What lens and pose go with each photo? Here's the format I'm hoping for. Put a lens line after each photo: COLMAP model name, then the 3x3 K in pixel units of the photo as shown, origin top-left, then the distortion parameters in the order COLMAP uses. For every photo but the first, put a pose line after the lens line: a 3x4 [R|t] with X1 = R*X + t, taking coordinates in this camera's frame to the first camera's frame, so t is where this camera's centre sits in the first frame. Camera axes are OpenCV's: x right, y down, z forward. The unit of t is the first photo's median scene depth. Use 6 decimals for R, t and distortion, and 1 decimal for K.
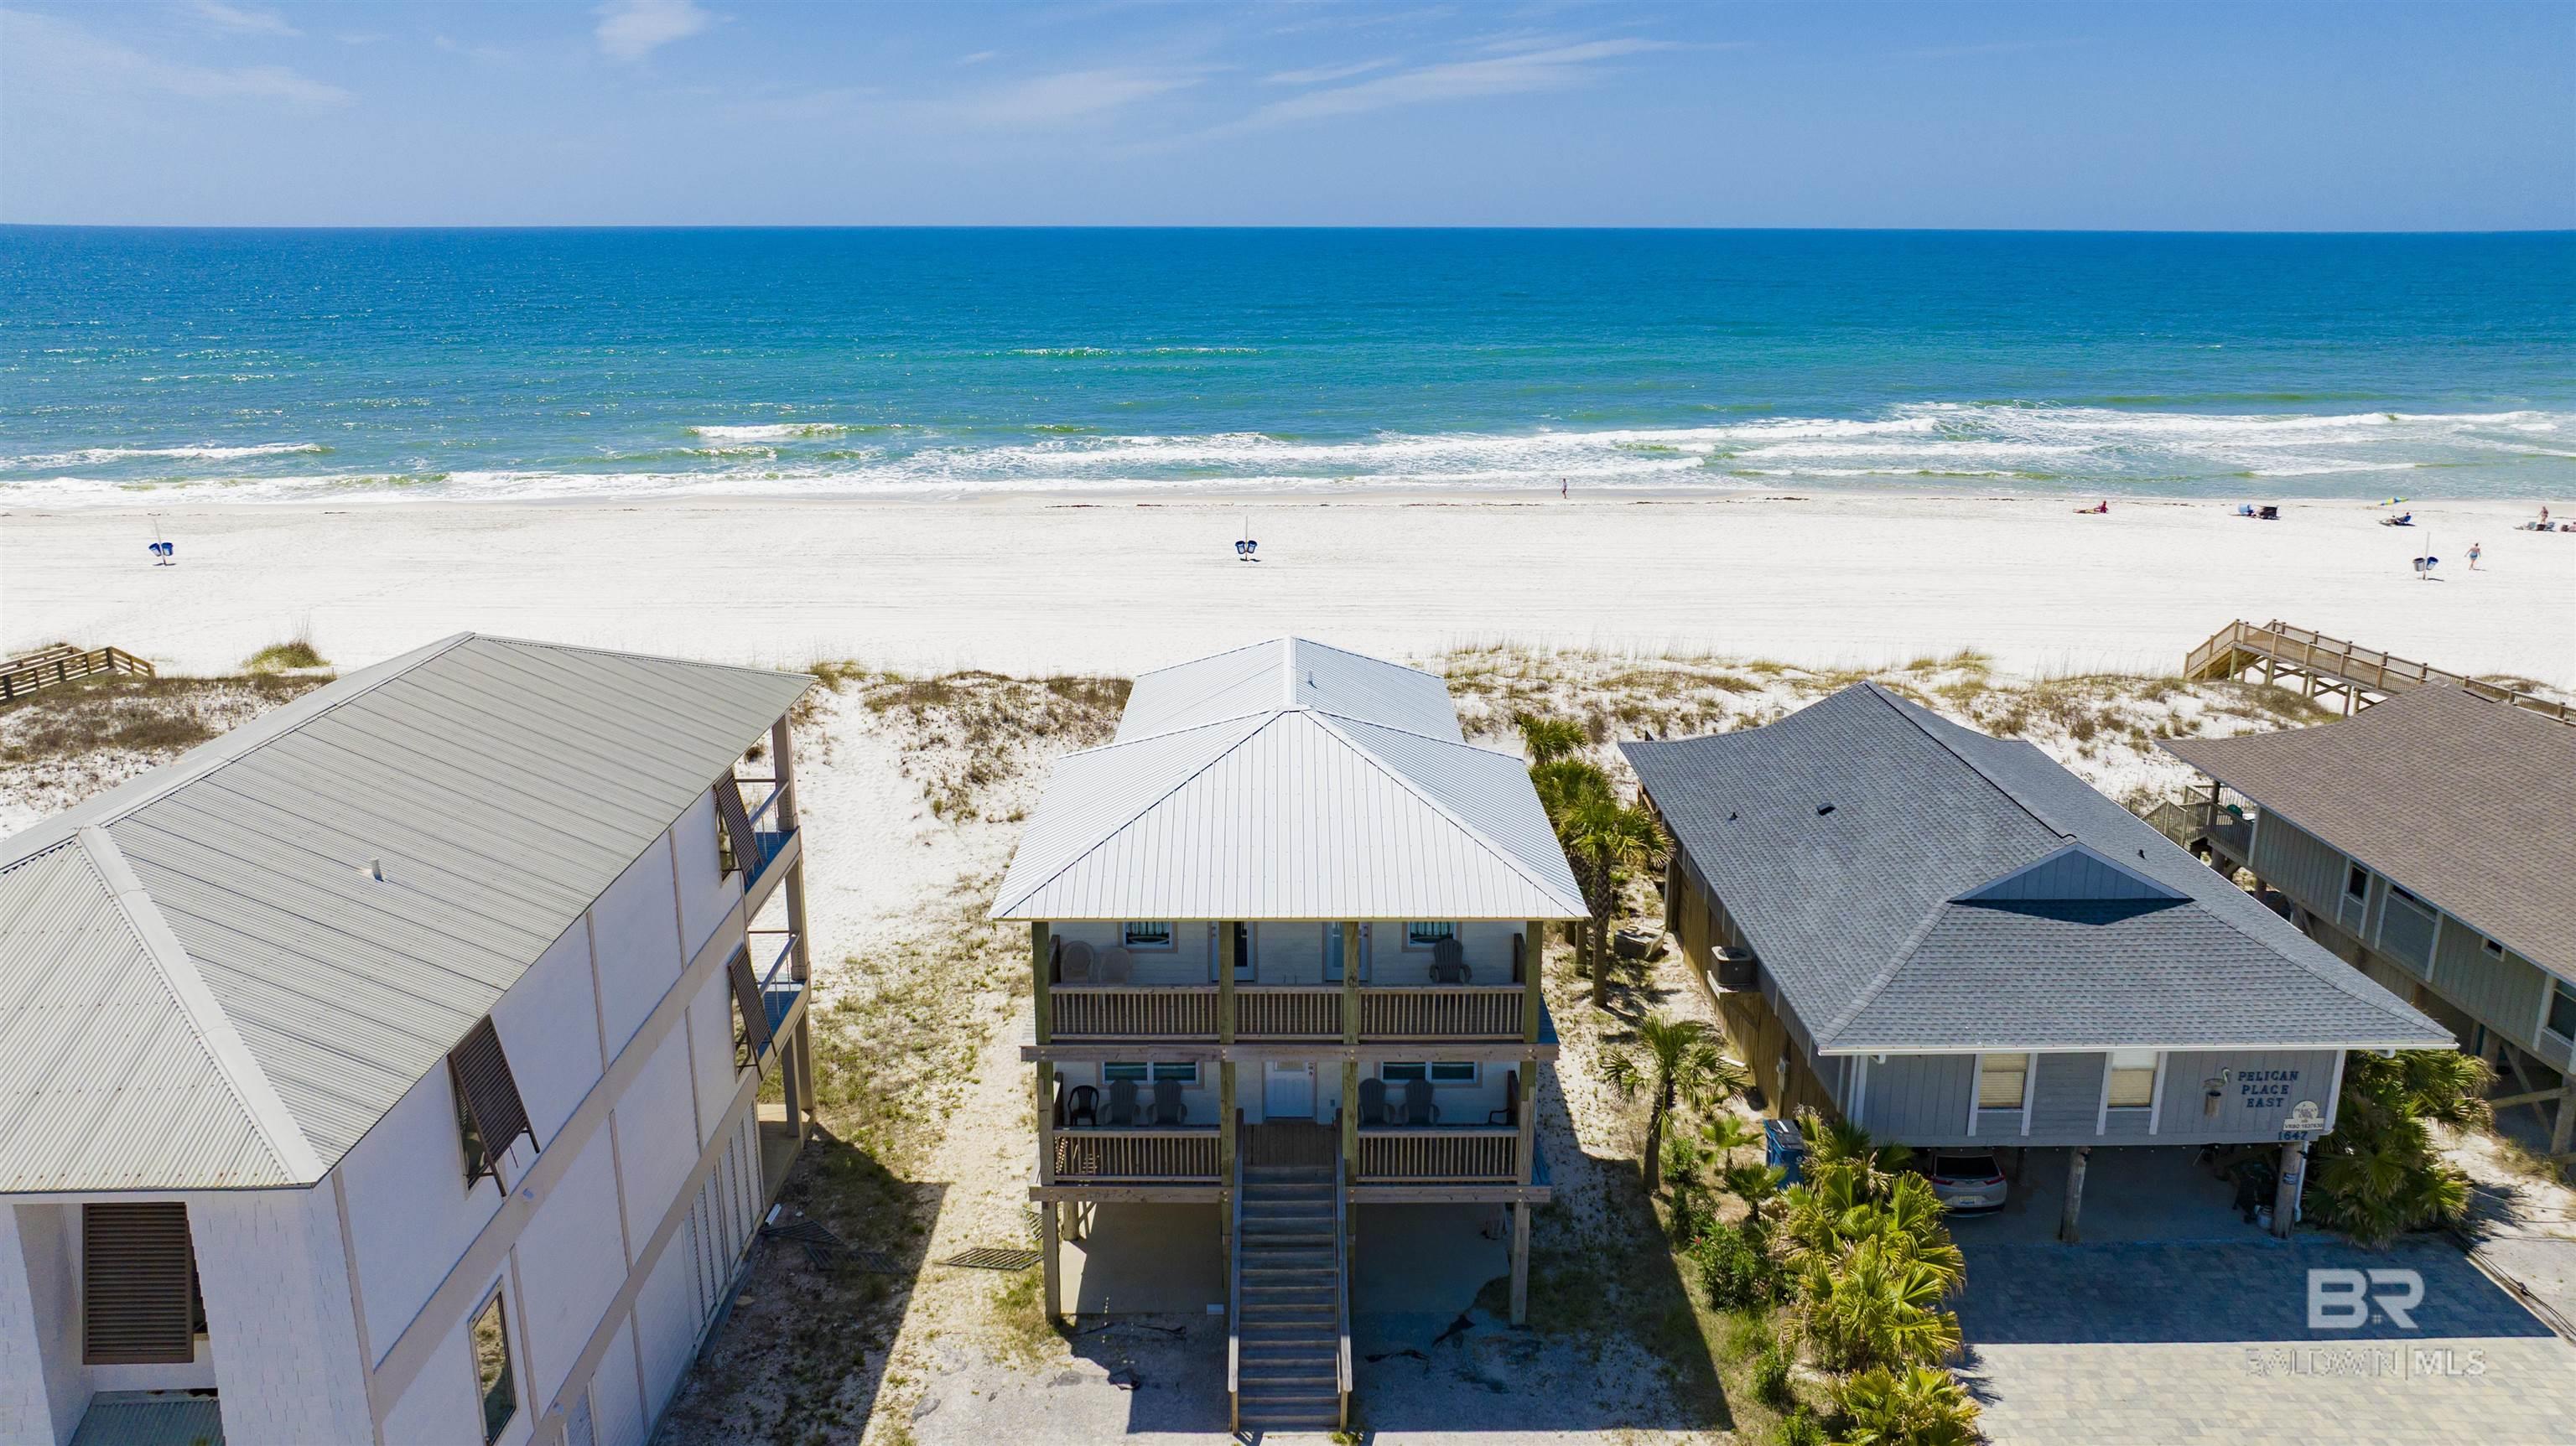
lens RADIAL K [[1823.4, 0, 1303.9], [0, 1823.4, 709.5], [0, 0, 1]] dist [-0.029473, 0.024137]
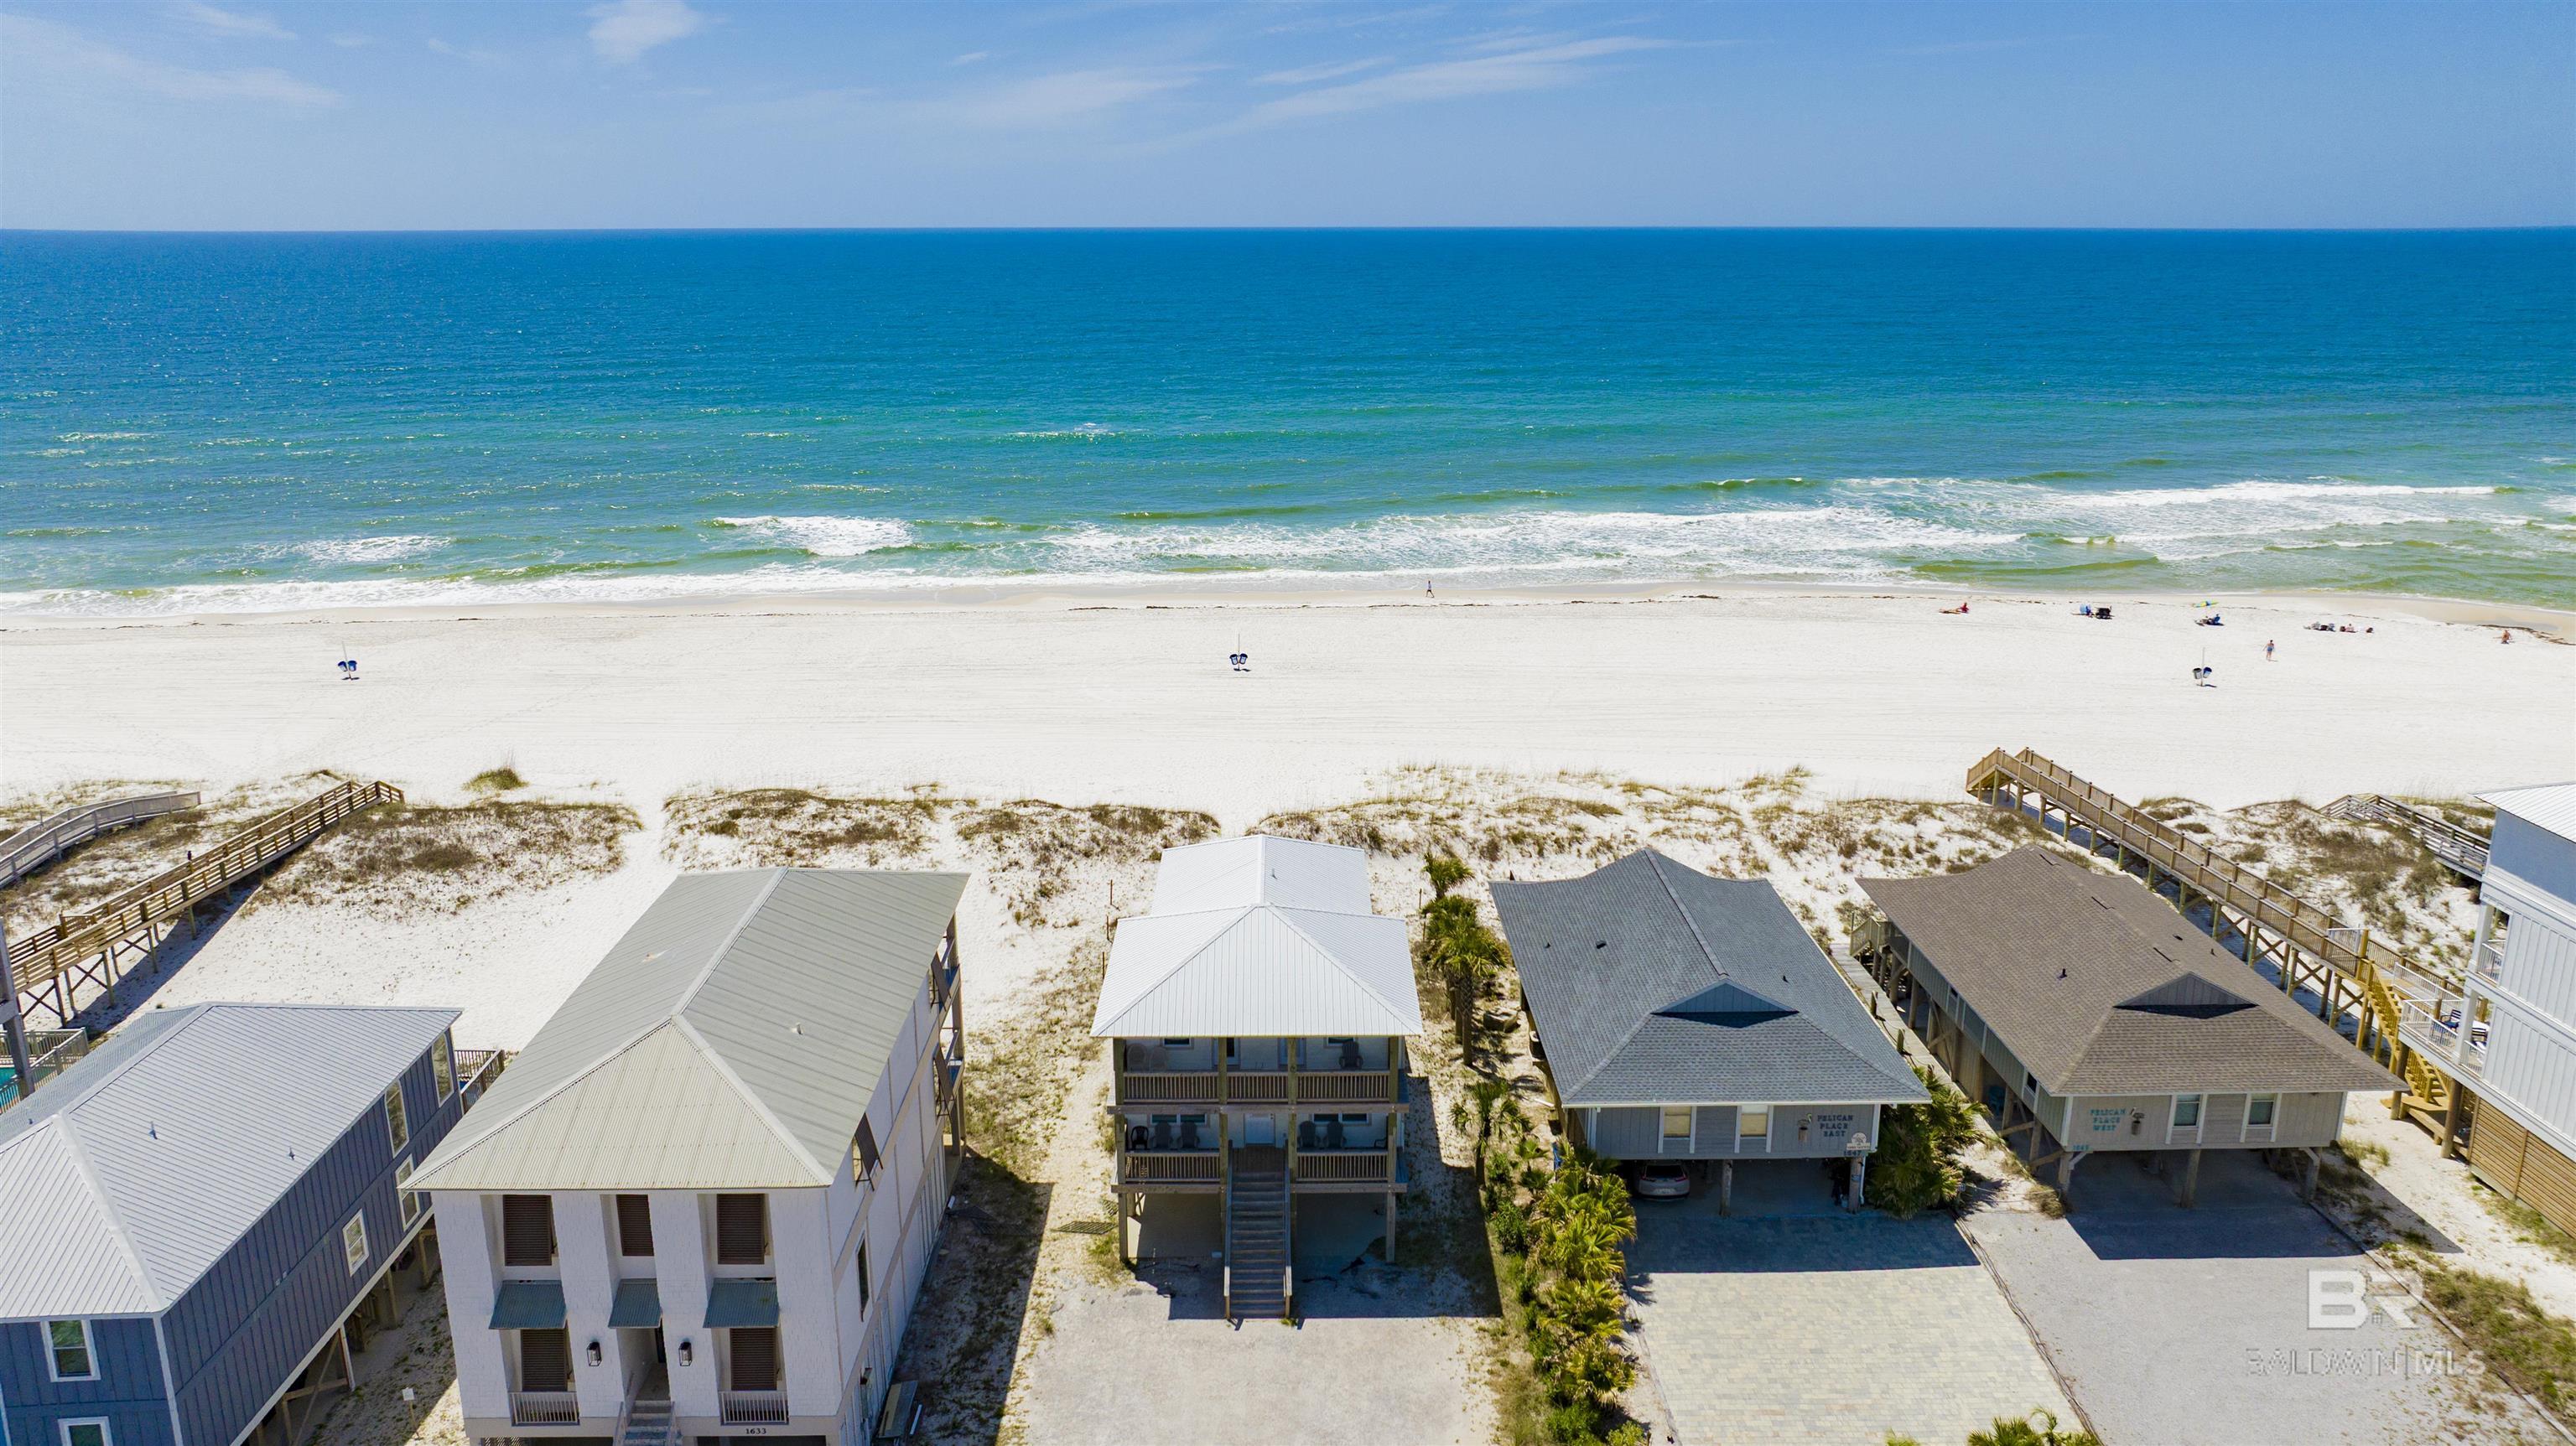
lens RADIAL K [[1818.5, 0, 1303.3], [0, 1818.5, 714.3], [0, 0, 1]] dist [-0.013730, -0.006268]
pose [[0.999992, -0.003704, 0.001393, 0.029411], [0.003700, 0.999988, 0.003141, -0.168660], [-0.001405, -0.003135, 0.999994, -0.645285]]
